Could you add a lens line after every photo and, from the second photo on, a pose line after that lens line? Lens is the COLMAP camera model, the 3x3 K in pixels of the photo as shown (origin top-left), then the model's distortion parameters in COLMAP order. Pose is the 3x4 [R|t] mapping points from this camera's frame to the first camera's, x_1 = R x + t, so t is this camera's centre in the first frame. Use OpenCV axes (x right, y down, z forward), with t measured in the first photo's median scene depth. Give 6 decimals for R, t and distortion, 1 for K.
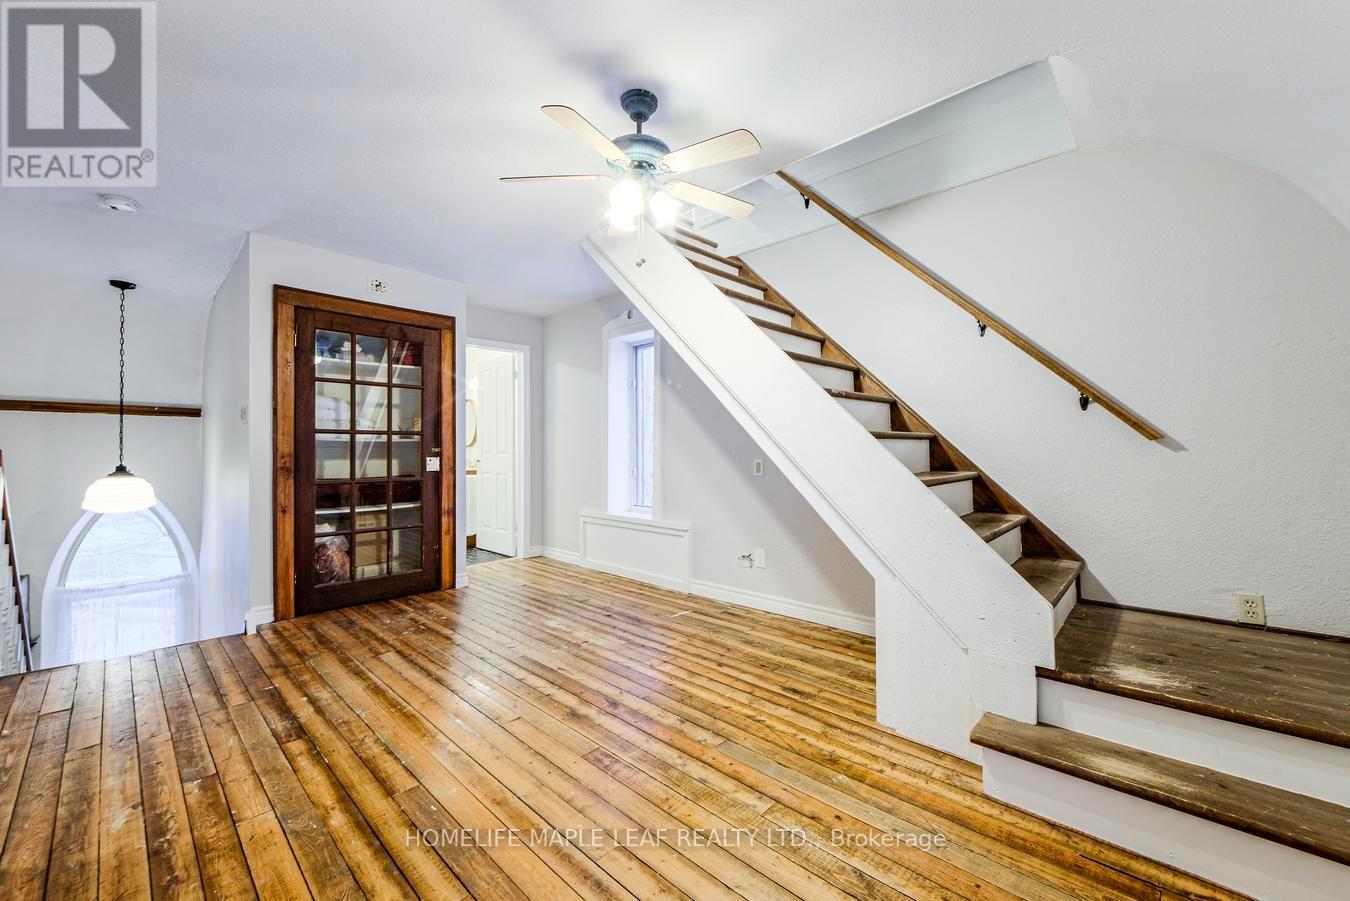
lens RADIAL K [[538.2, 0, 689.3], [0, 538.2, 450.8], [0, 0, 1]] dist [0.001057, -0.001121]
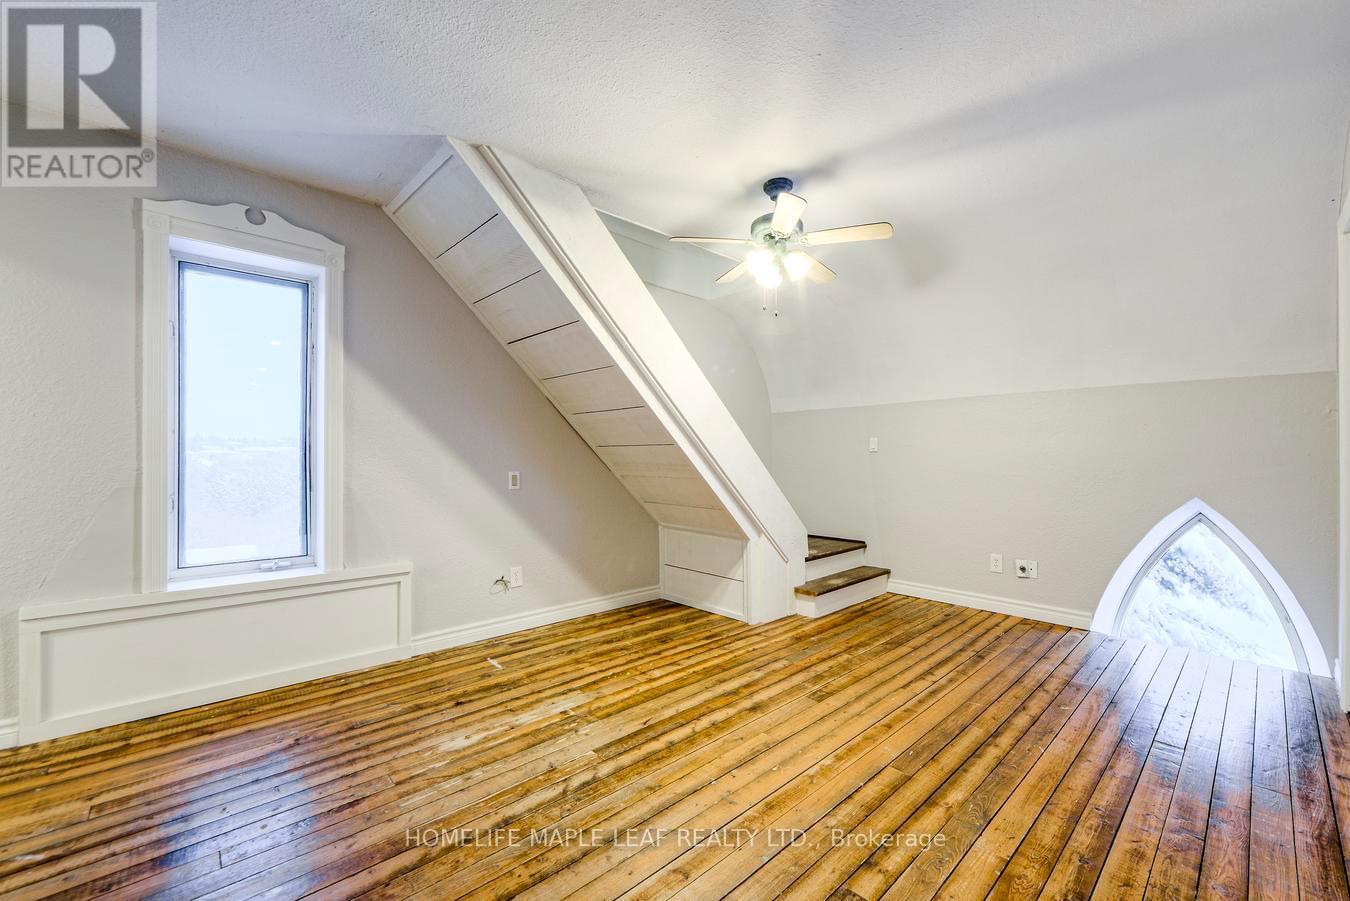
lens RADIAL K [[553.3, 0, 666.8], [0, 553.3, 452.2], [0, 0, 1]] dist [0.000726, 0.000198]
pose [[0.074400, 0.015636, 0.997106, -1.168751], [0.001357, 0.999875, -0.015781, -0.003575], [-0.997228, 0.002527, 0.074370, 0.954031]]
